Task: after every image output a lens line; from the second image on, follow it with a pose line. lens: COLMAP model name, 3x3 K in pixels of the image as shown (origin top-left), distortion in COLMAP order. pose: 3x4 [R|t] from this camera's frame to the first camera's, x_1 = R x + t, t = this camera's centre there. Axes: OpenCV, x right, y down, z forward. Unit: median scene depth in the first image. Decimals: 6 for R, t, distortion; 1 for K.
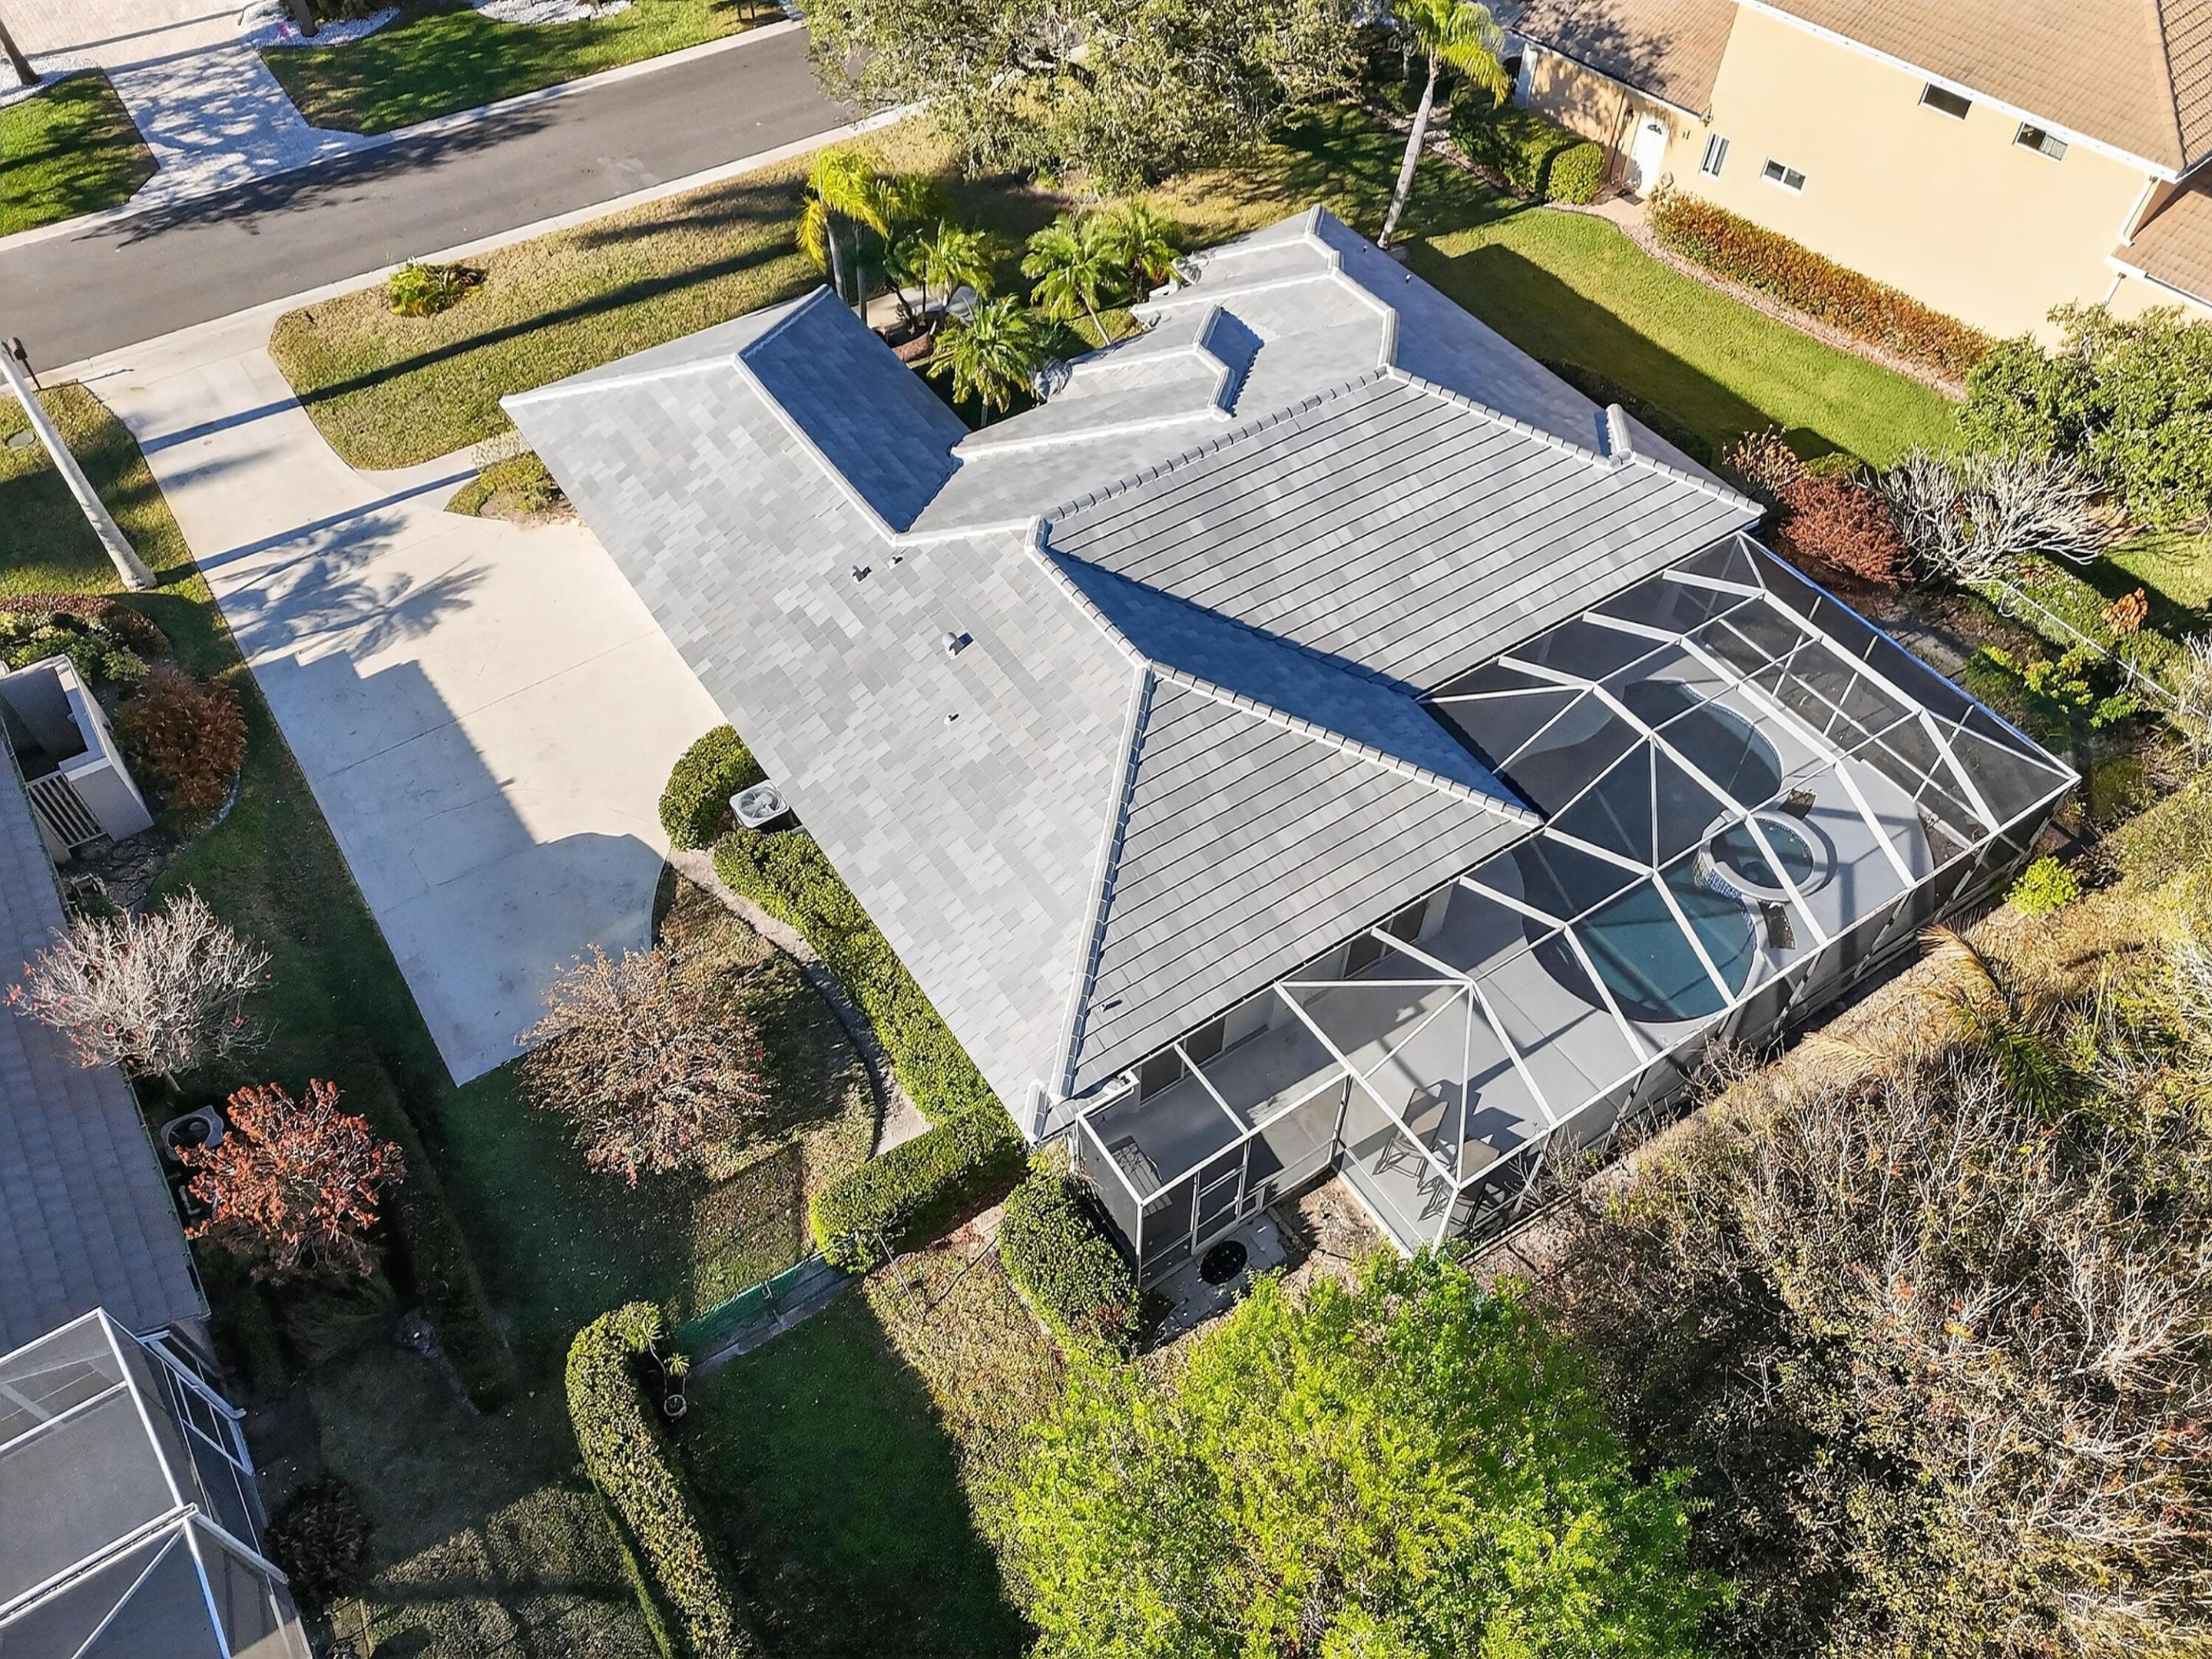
lens RADIAL K [[1679.1, 0, 1098.9], [0, 1679.1, 830.9], [0, 0, 1]] dist [0.049671, -0.033410]
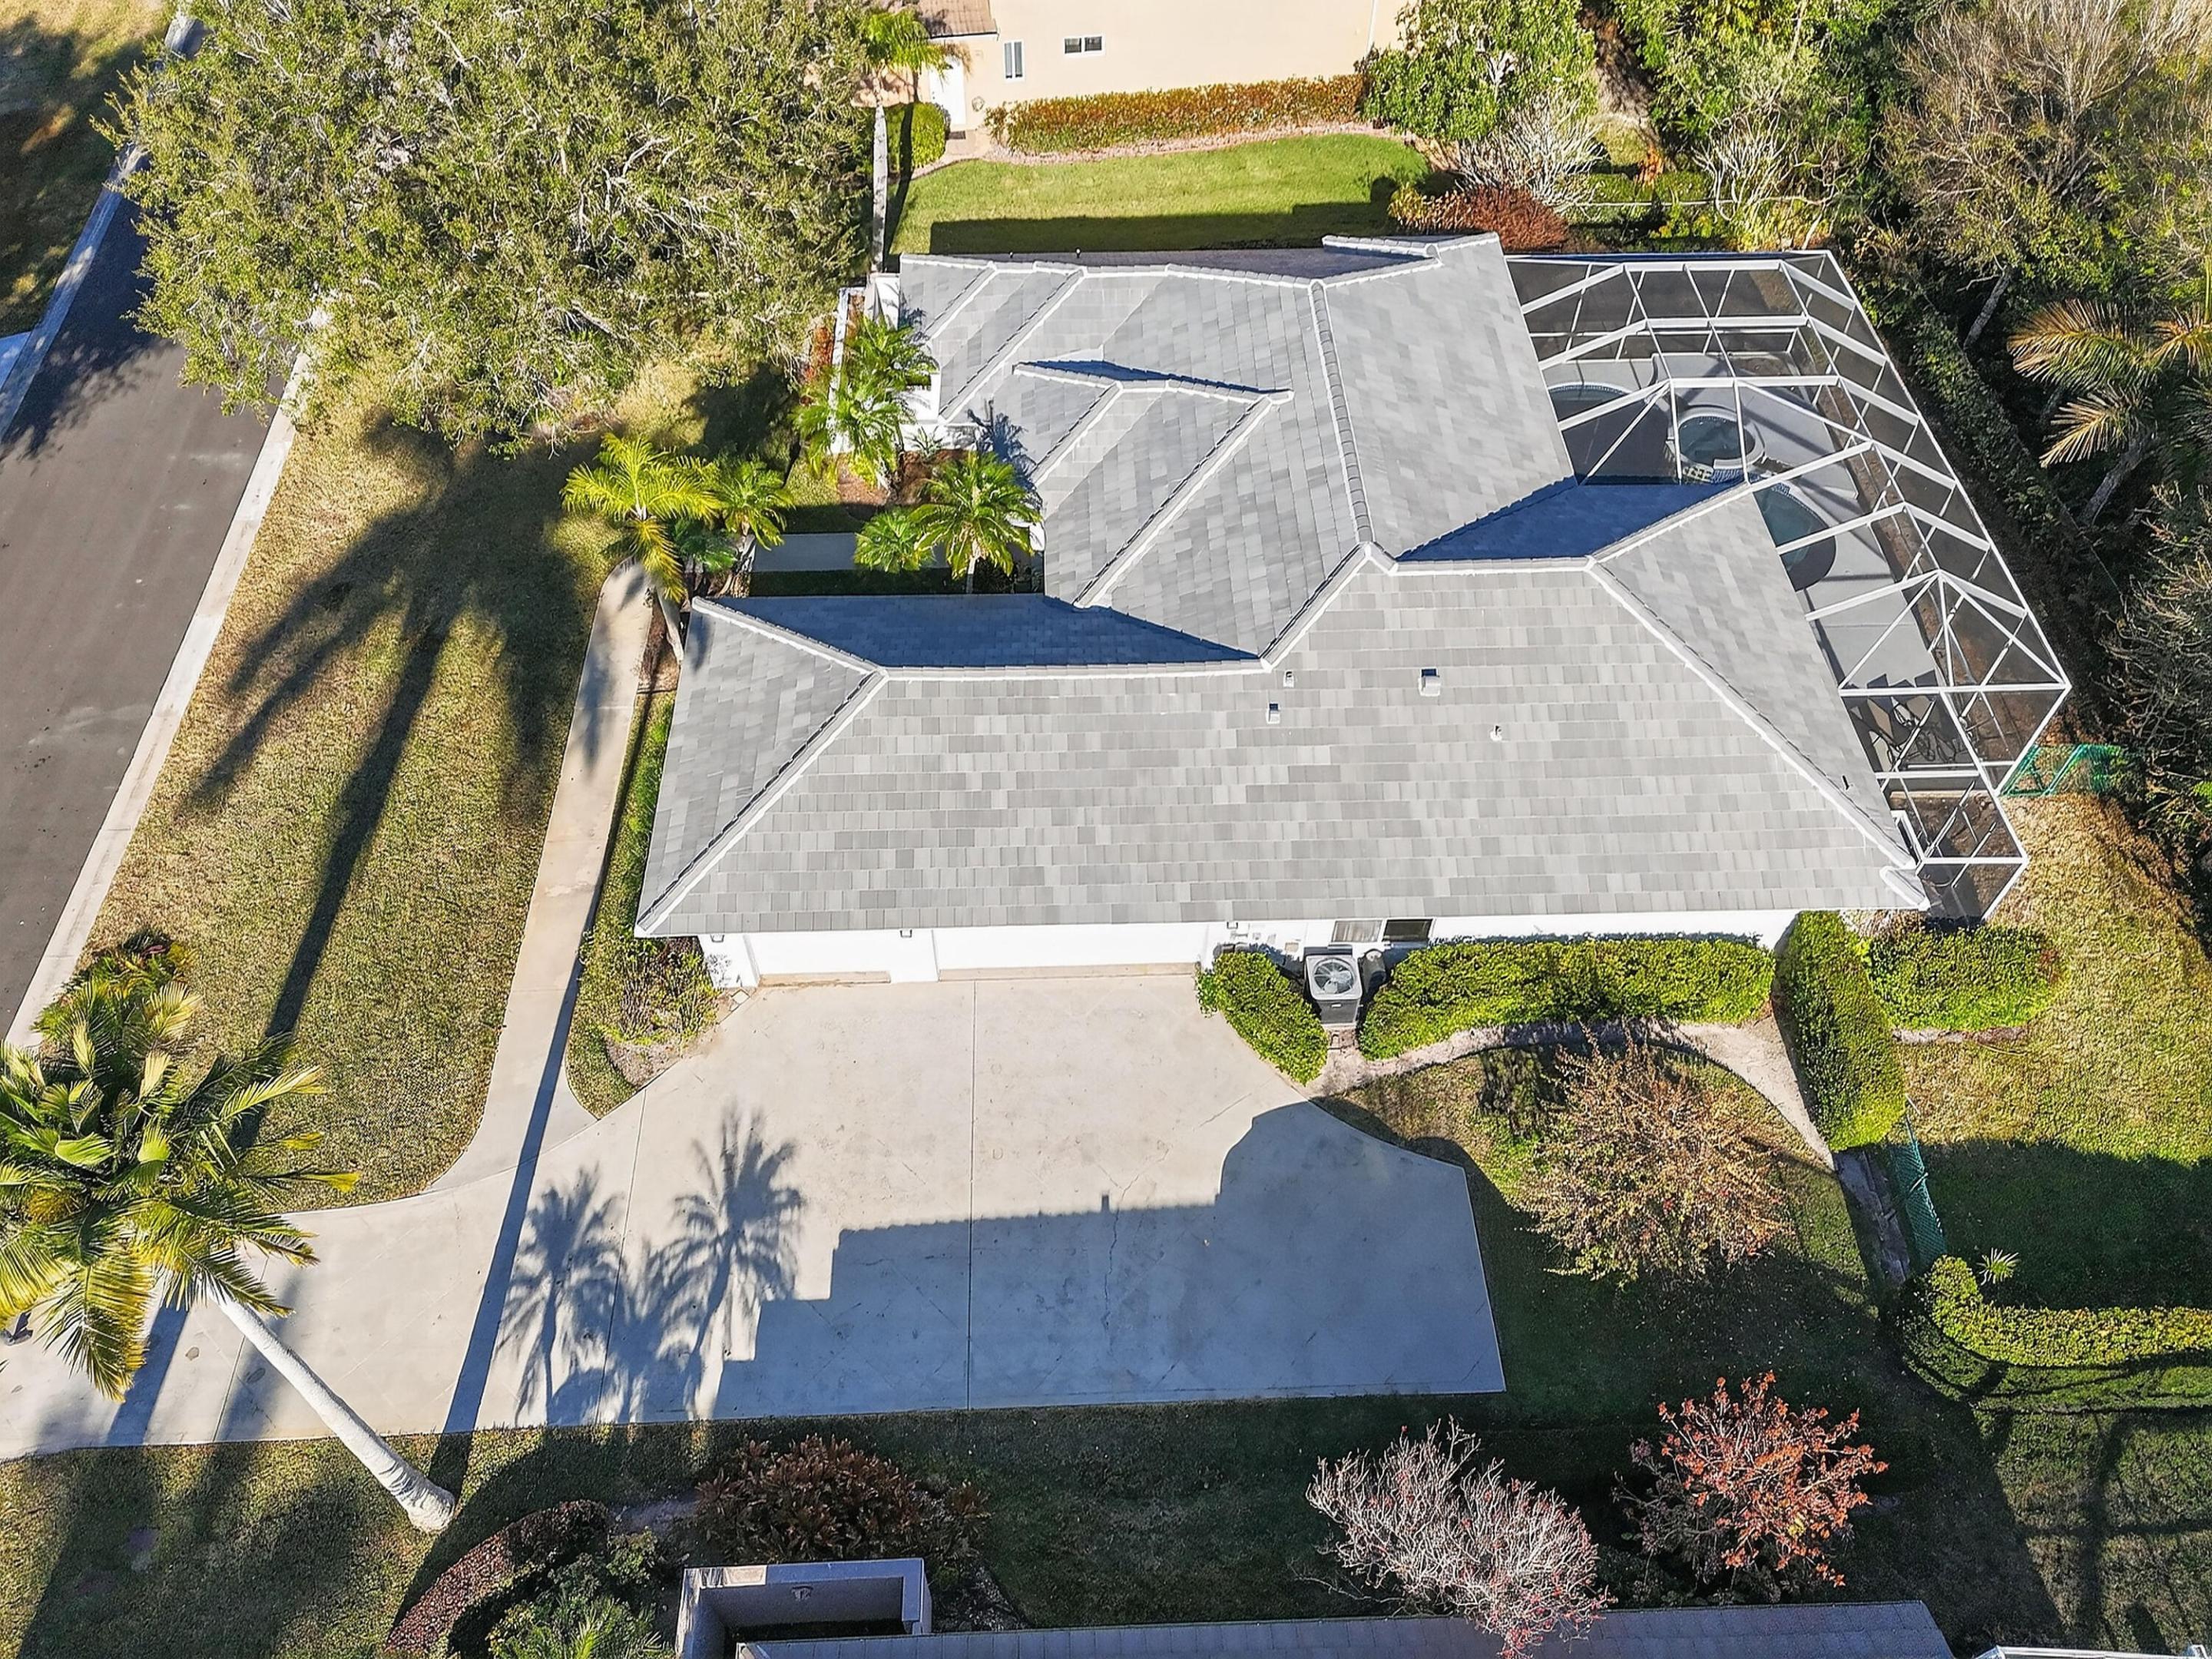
lens RADIAL K [[1679.1, 0, 1101.8], [0, 1679.1, 831.2], [0, 0, 1]] dist [0.049671, -0.033410]
pose [[0.516429, -0.659273, 0.546497, -0.592170], [0.652884, 0.716089, 0.246899, -0.317258], [-0.554115, 0.229294, 0.800238, 0.255141]]
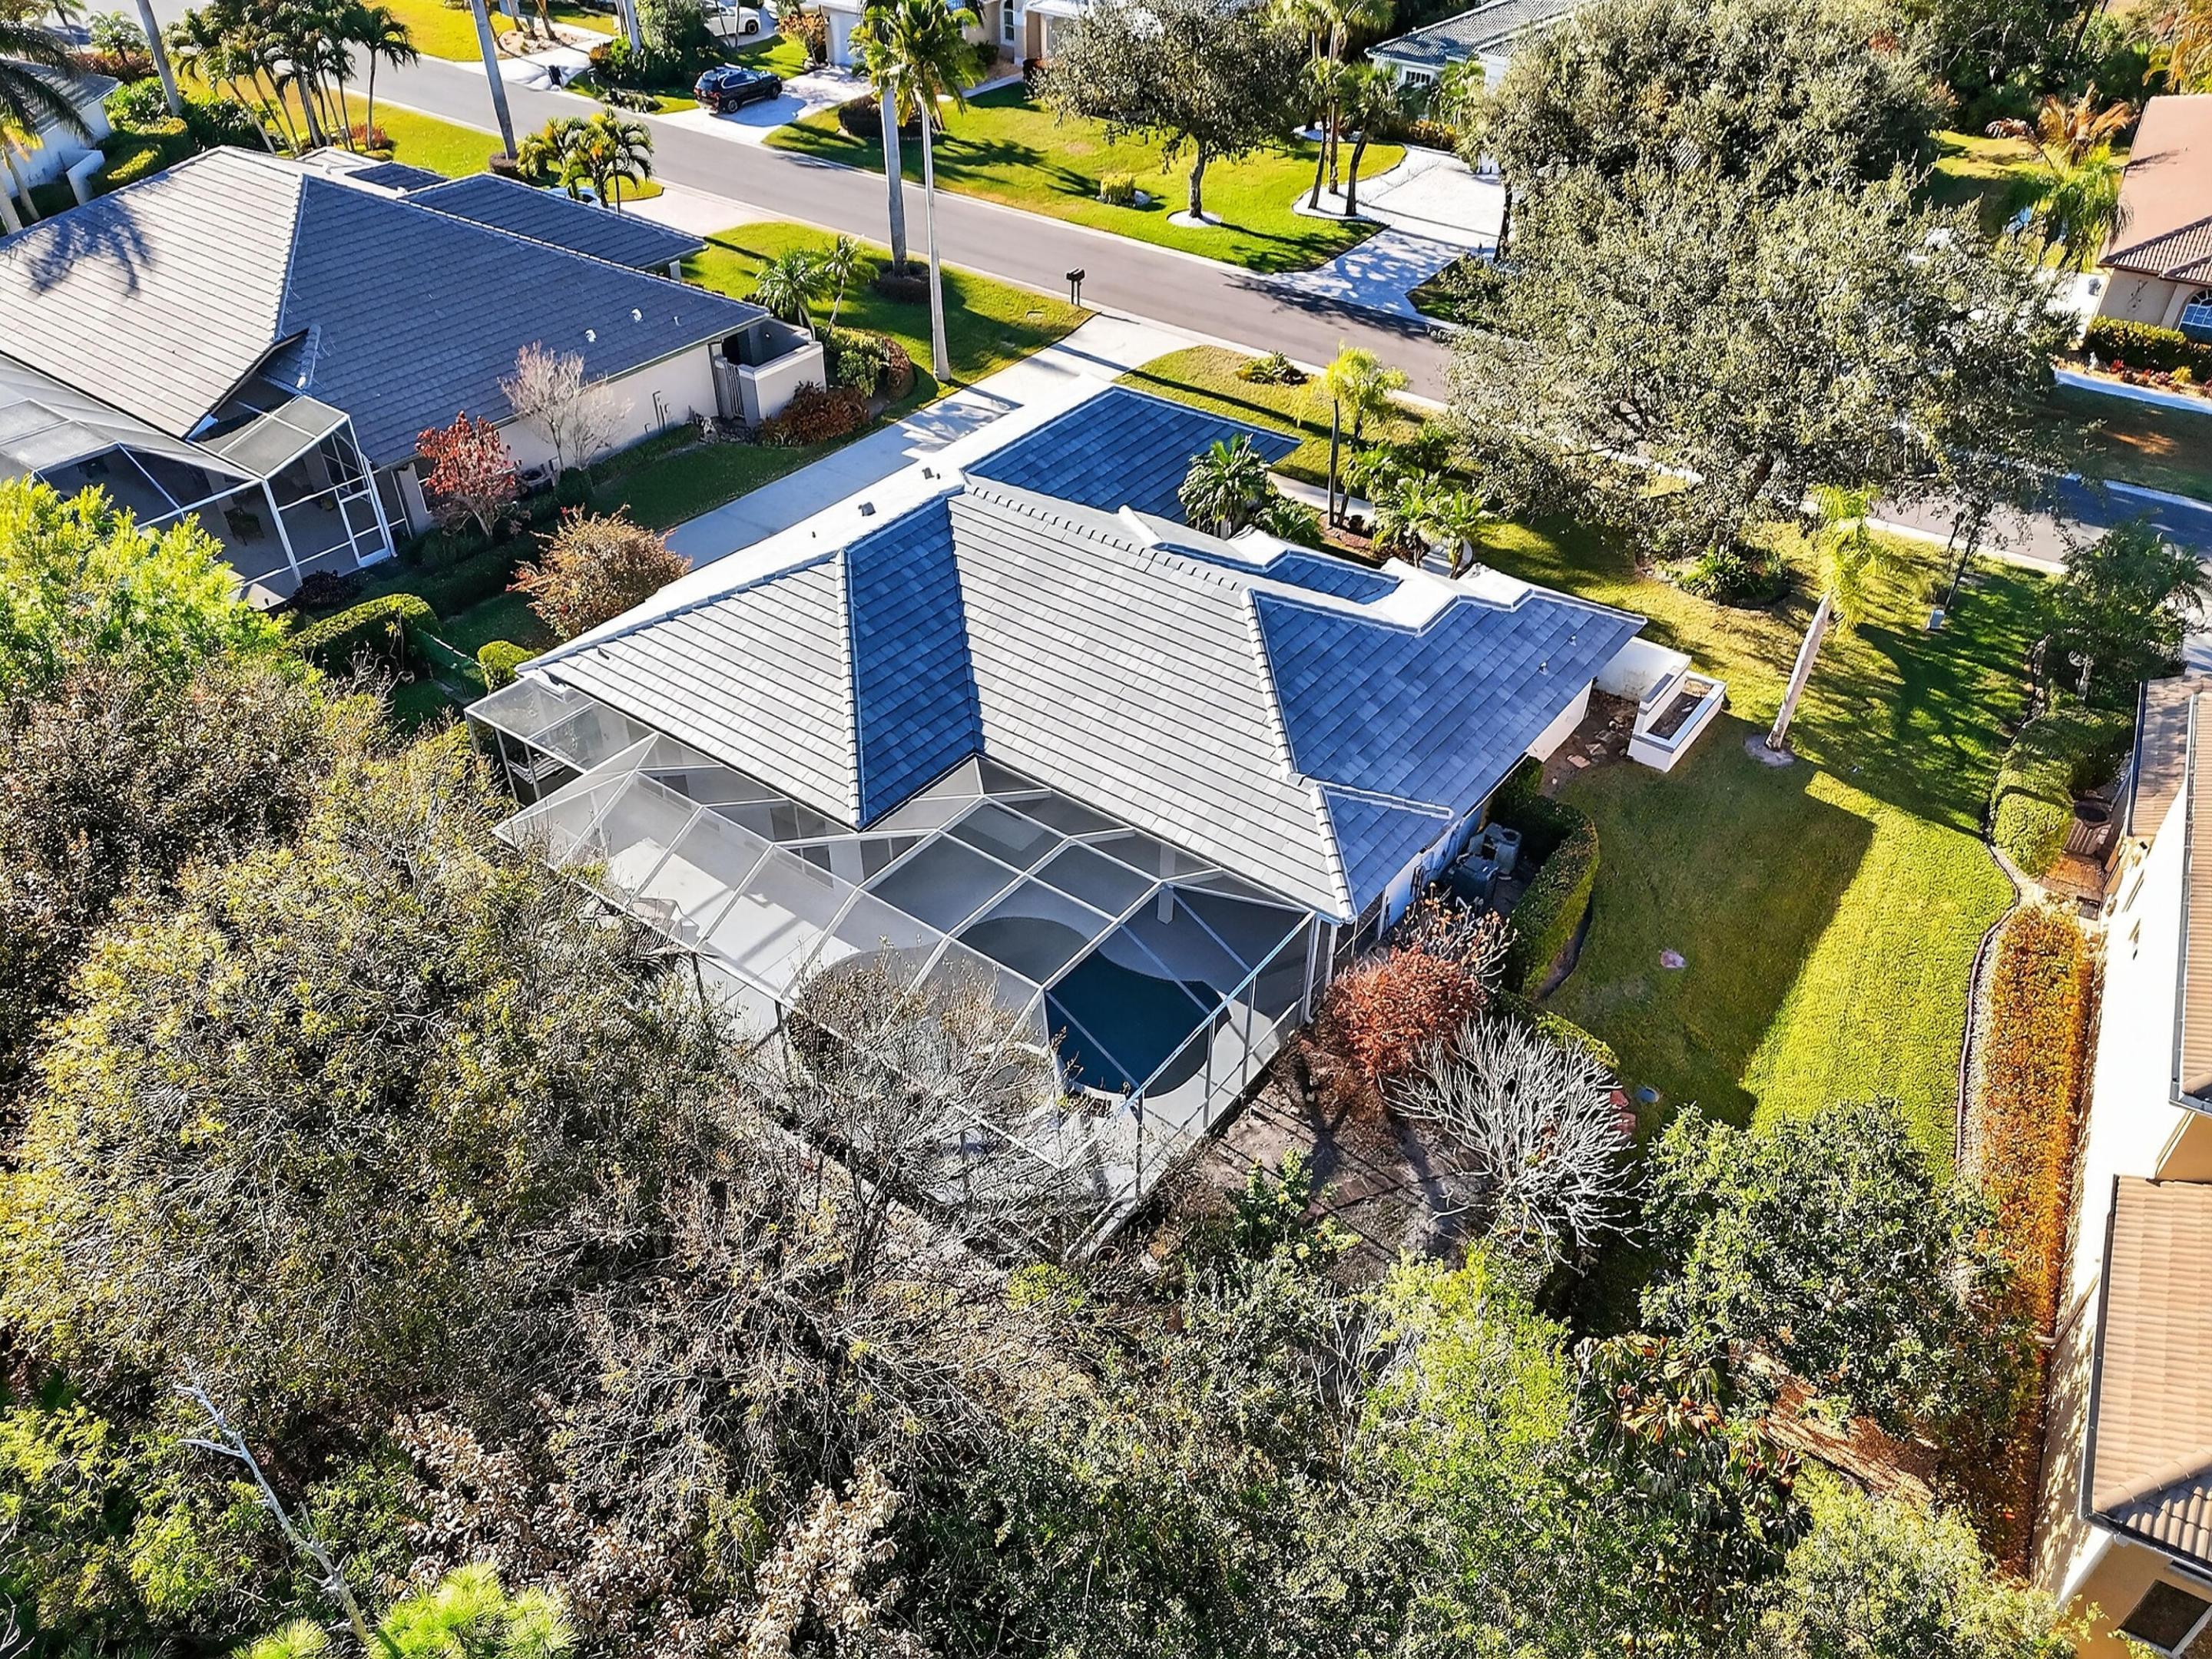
lens RADIAL K [[1679.1, 0, 1109.1], [0, 1679.1, 831.4], [0, 0, 1]] dist [0.049671, -0.033410]
pose [[0.323339, 0.573522, -0.752678, 0.912383], [-0.733805, 0.654182, 0.183239, -0.262268], [0.597480, 0.493071, 0.632376, 0.277219]]
